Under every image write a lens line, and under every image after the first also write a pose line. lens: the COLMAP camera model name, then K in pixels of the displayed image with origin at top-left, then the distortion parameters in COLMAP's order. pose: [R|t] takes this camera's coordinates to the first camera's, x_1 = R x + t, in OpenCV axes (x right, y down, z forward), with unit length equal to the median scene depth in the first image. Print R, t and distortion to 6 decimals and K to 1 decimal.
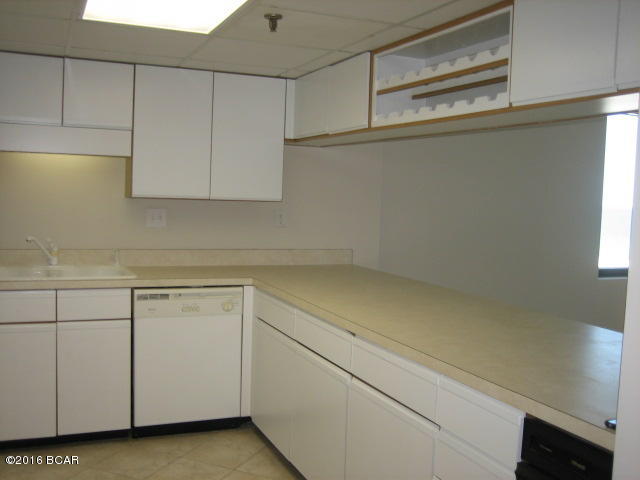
lens RADIAL K [[681.8, 0, 310.1], [0, 681.8, 238.7], [0, 0, 1]] dist [-0.145469, 0.197117]
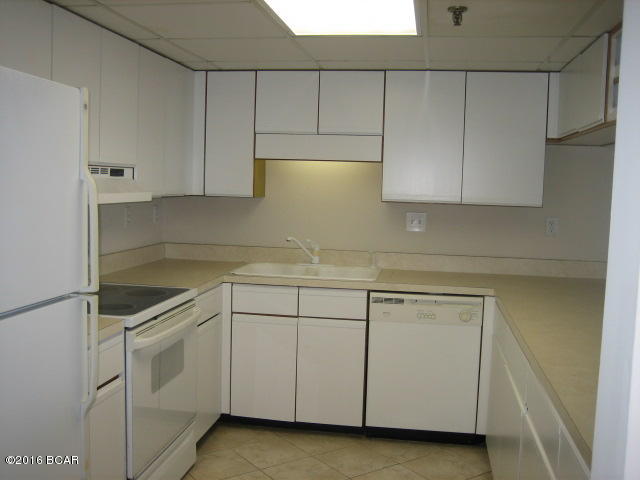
lens RADIAL K [[681.8, 0, 310.1], [0, 681.8, 238.7], [0, 0, 1]] dist [-0.145469, 0.197117]
pose [[0.839225, 0.032360, -0.542821, 0.210207], [-0.034956, 0.999374, 0.005533, -0.007443], [0.542660, 0.014331, 0.839830, 0.083486]]
